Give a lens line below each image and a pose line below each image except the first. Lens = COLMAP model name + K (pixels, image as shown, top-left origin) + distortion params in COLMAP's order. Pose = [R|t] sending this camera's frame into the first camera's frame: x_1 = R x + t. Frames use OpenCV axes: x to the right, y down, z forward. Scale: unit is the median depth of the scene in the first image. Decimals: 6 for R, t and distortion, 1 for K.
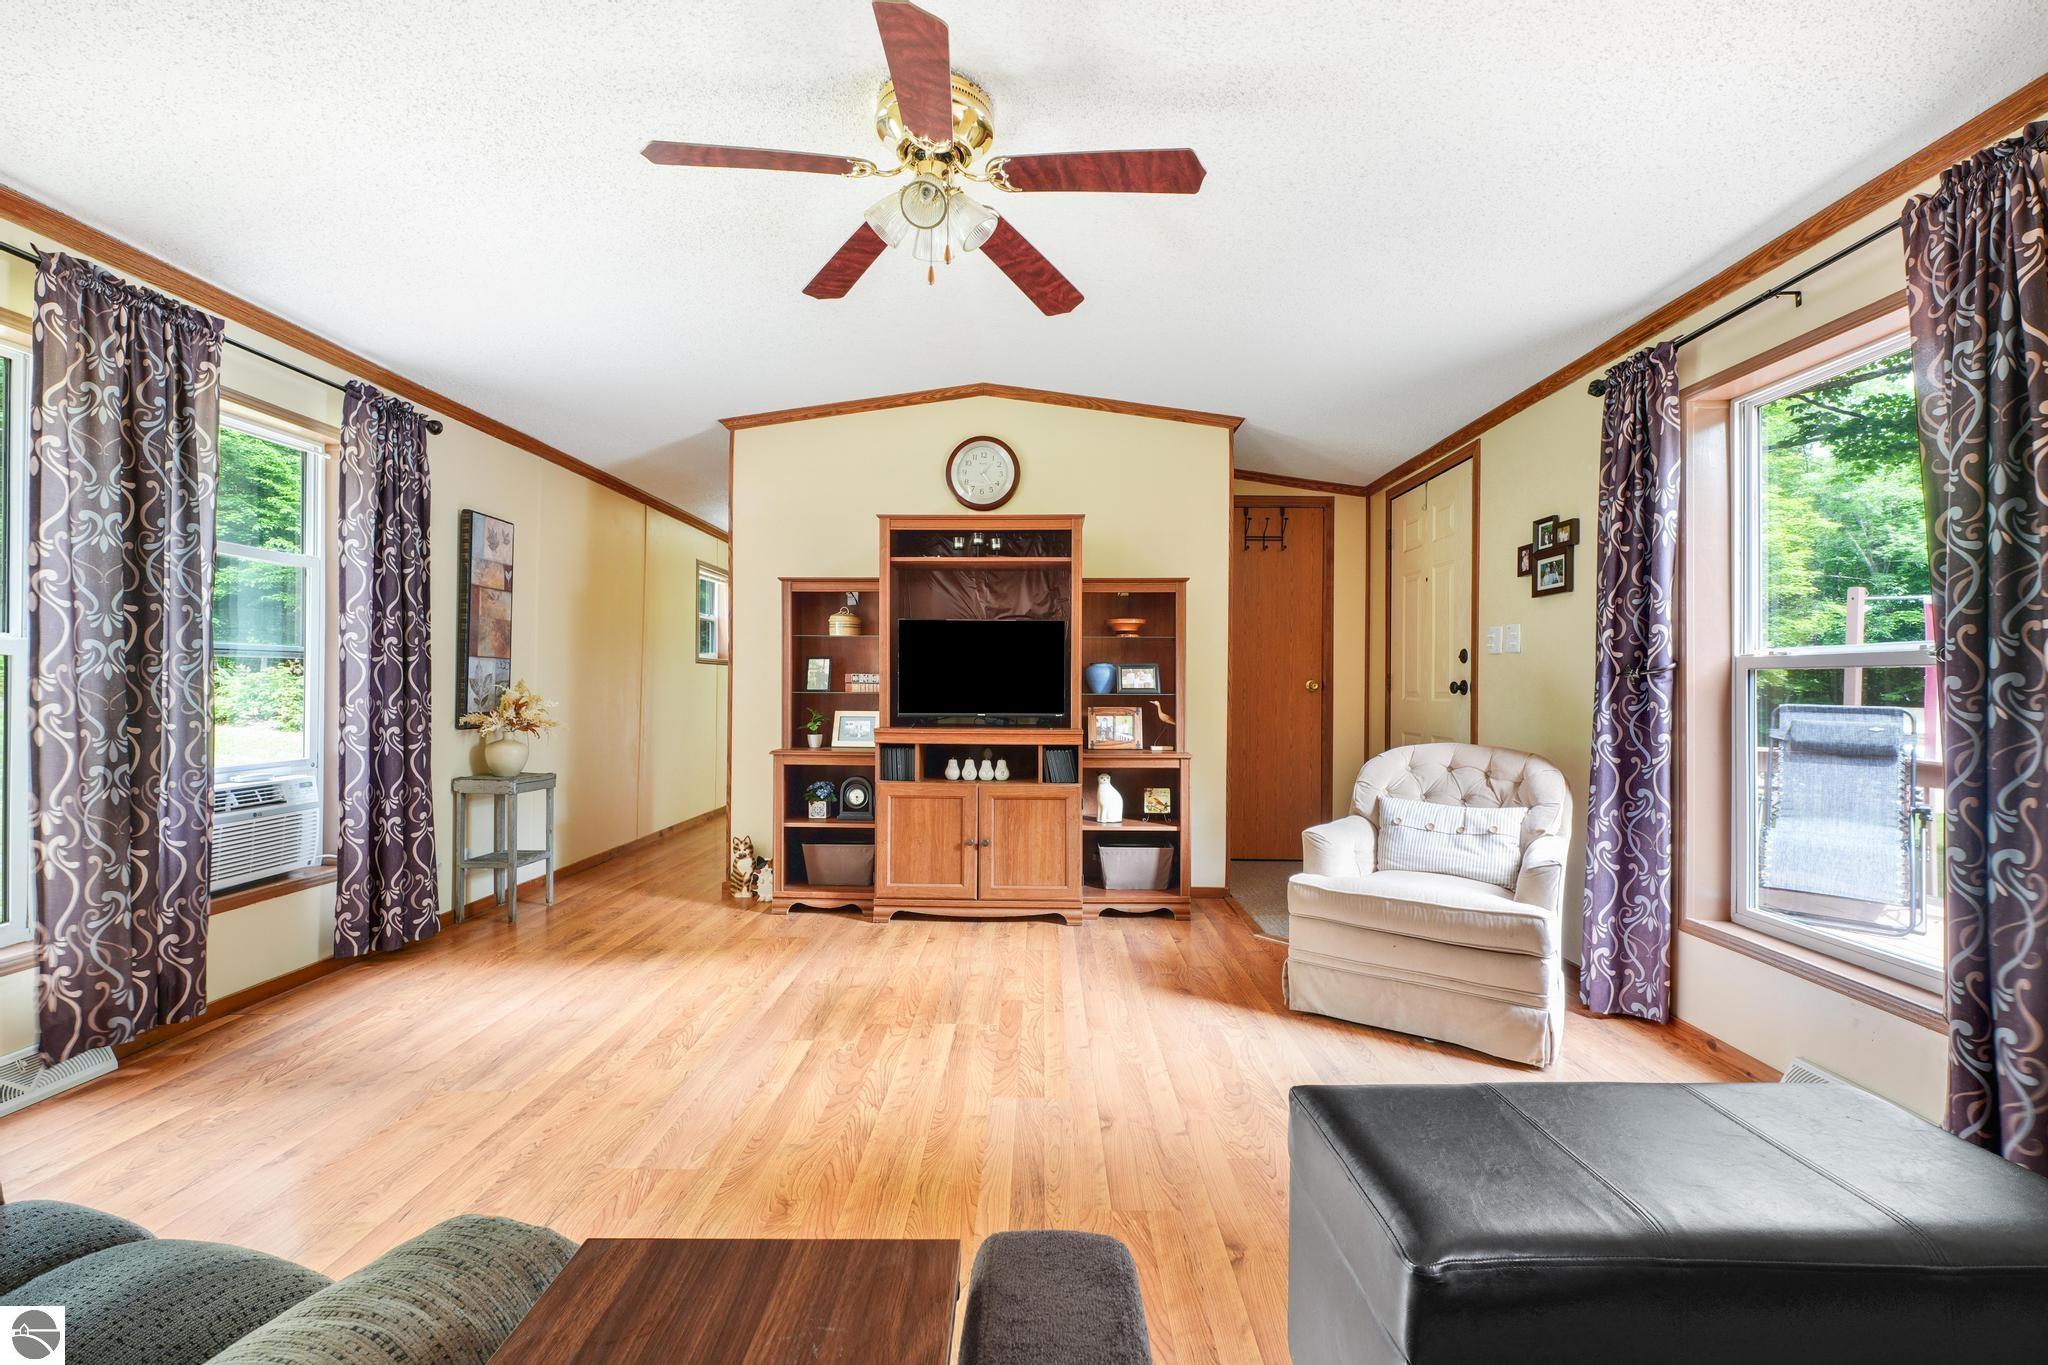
lens RADIAL K [[891.3, 0, 1022.6], [0, 891.3, 679.8], [0, 0, 1]] dist [-0.010245, 0.004895]
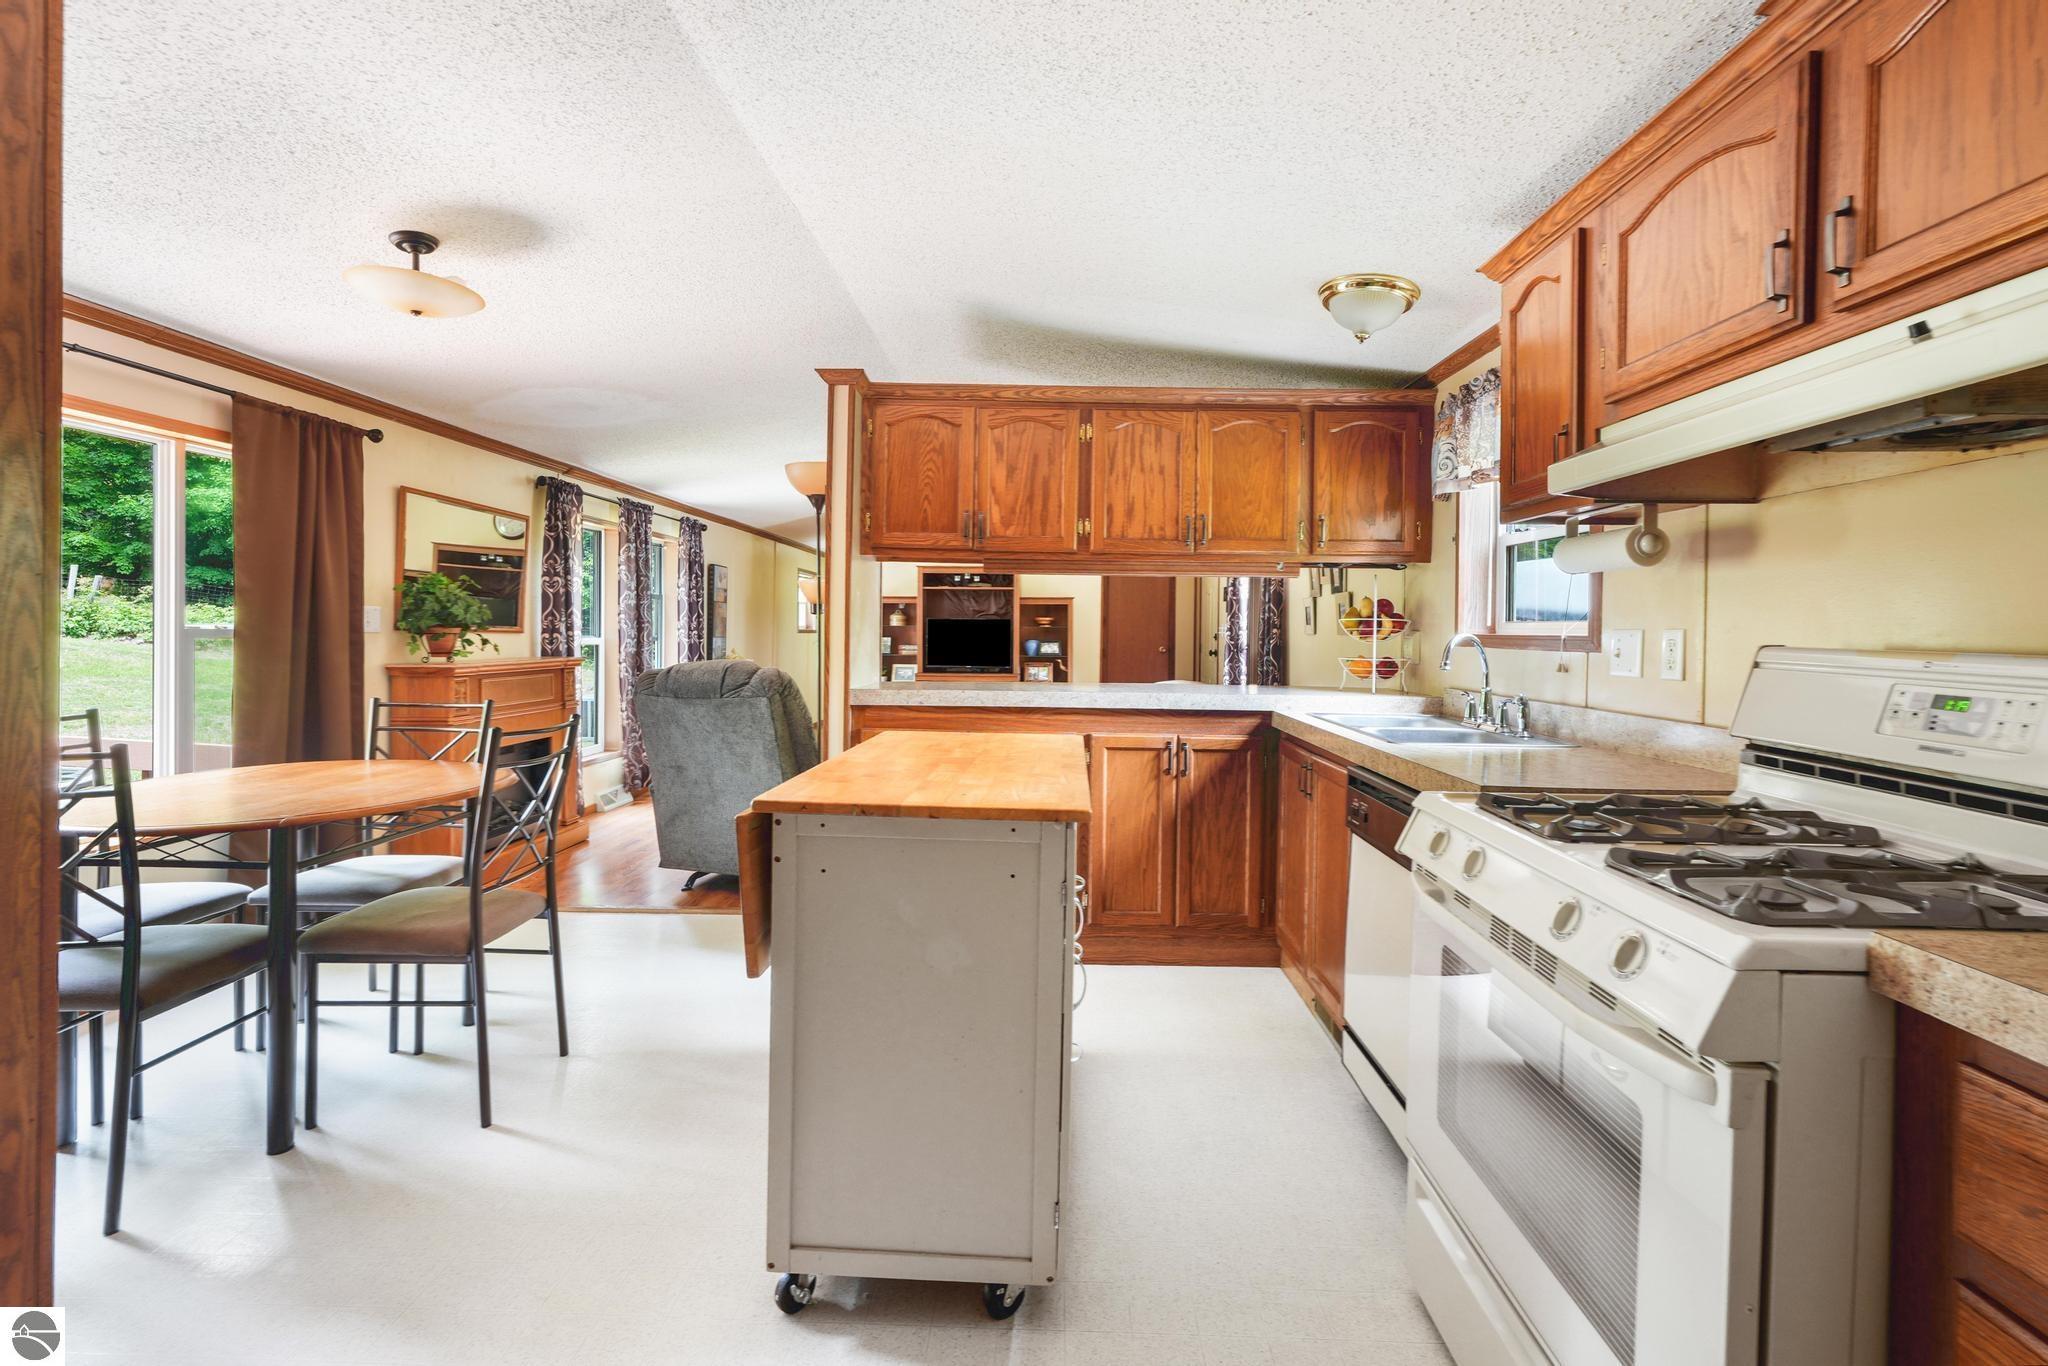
lens RADIAL K [[891.3, 0, 1034.7], [0, 891.3, 638.2], [0, 0, 1]] dist [-0.010245, 0.004895]
pose [[0.999989, 0.002447, -0.003992, 0.110313], [-0.002406, 0.999944, 0.010338, -0.045612], [0.004017, -0.010328, 0.999939, -0.995656]]
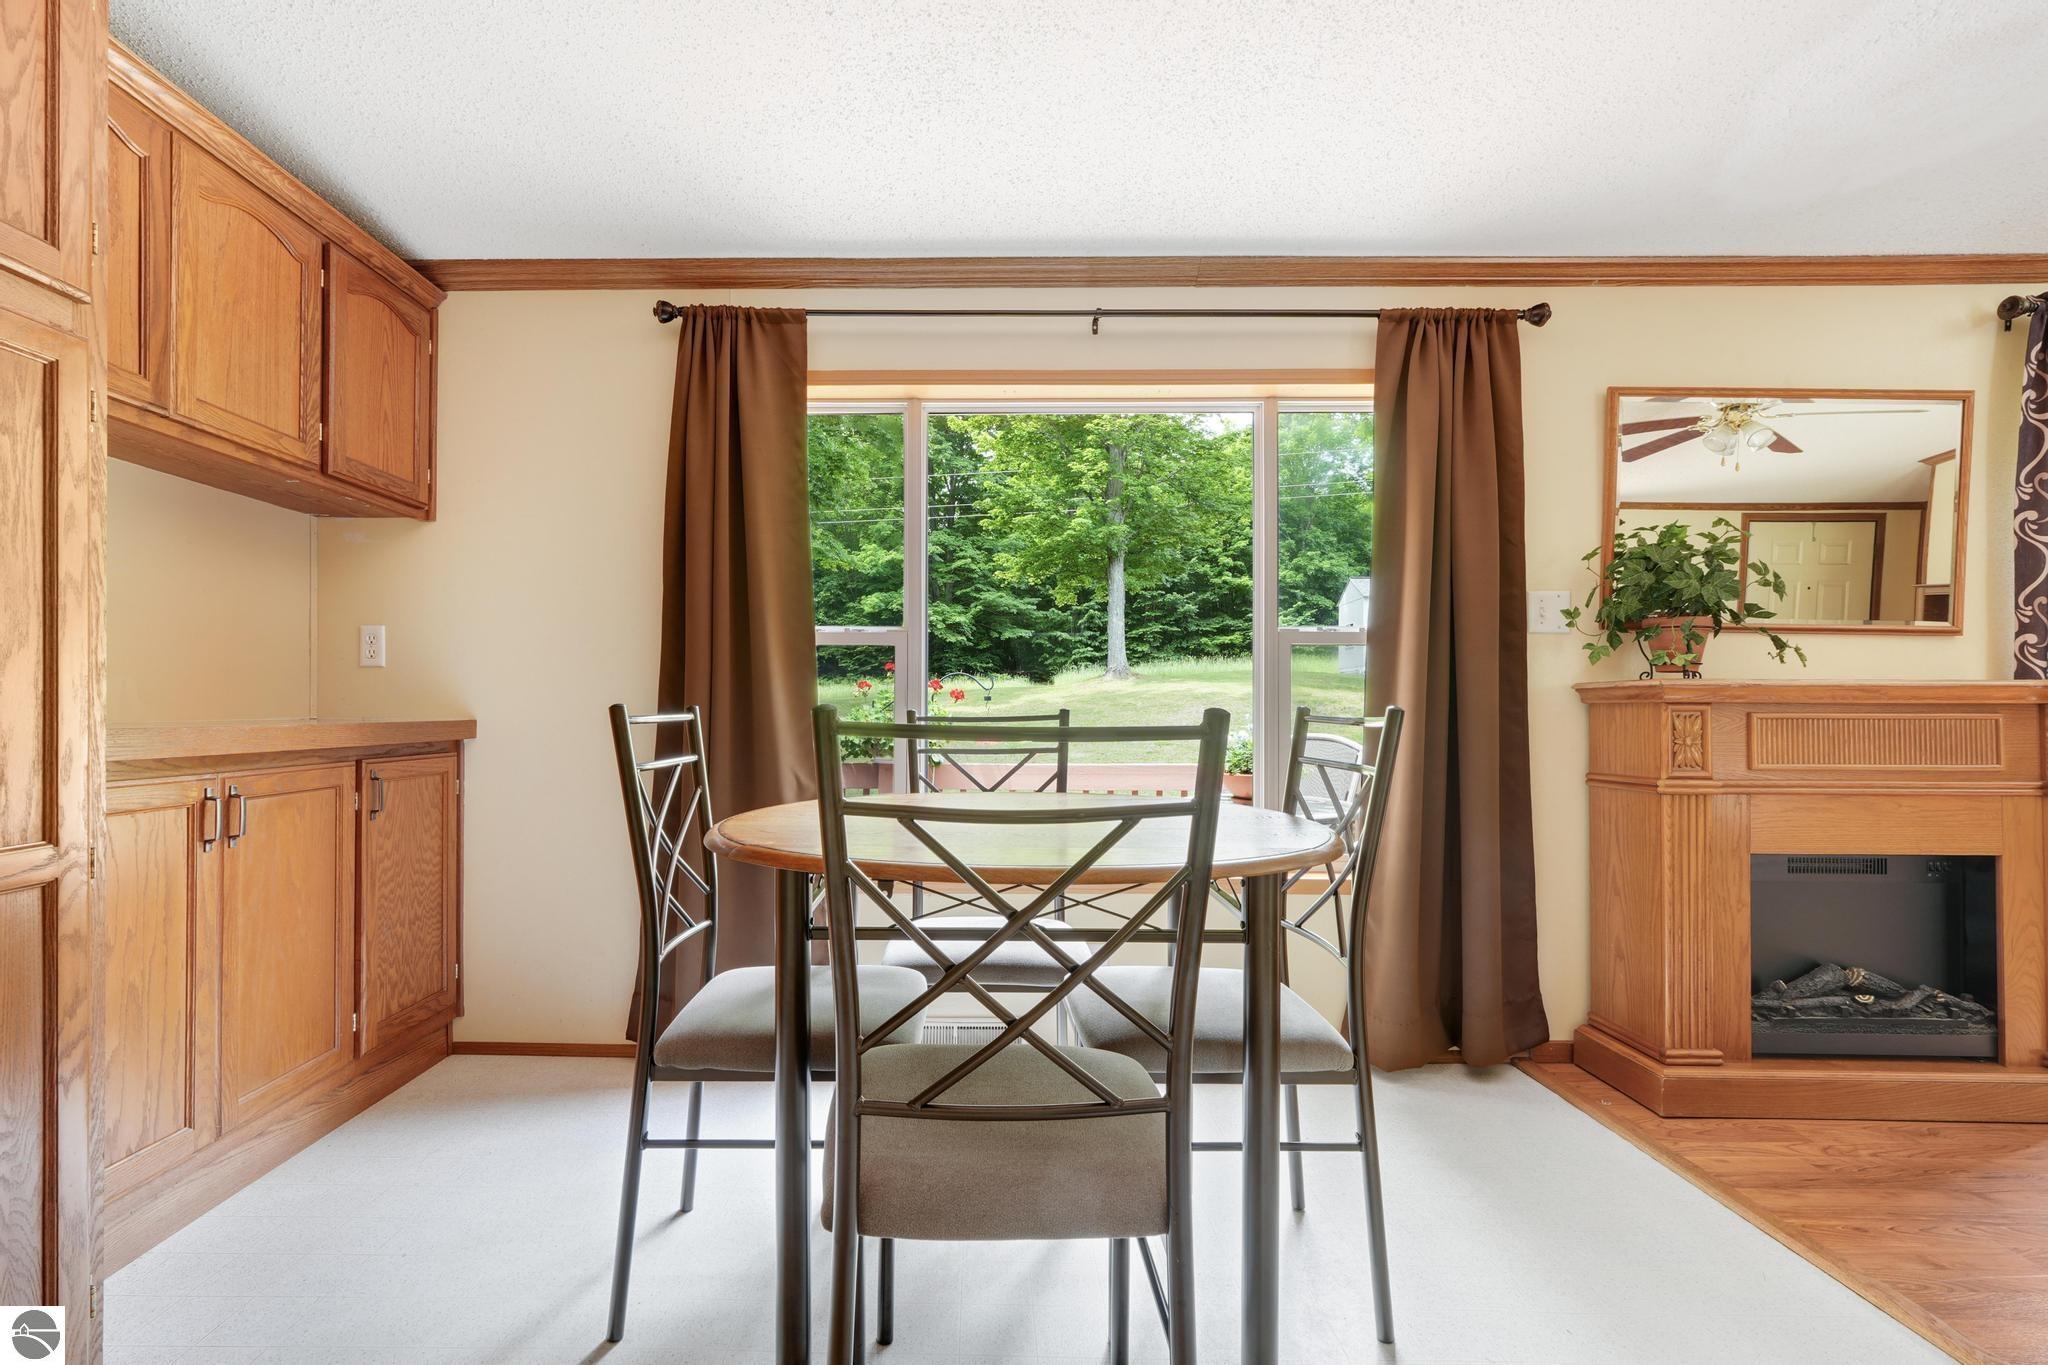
lens RADIAL K [[1068.9, 0, 889.2], [0, 1068.9, 613.6], [0, 0, 1]] dist [-0.007181, -0.002675]
pose [[-0.012697, -0.008332, -0.999885, 0.115030], [-0.000499, 0.999965, -0.008326, -0.045171], [0.999919, 0.000393, -0.012701, -0.453730]]
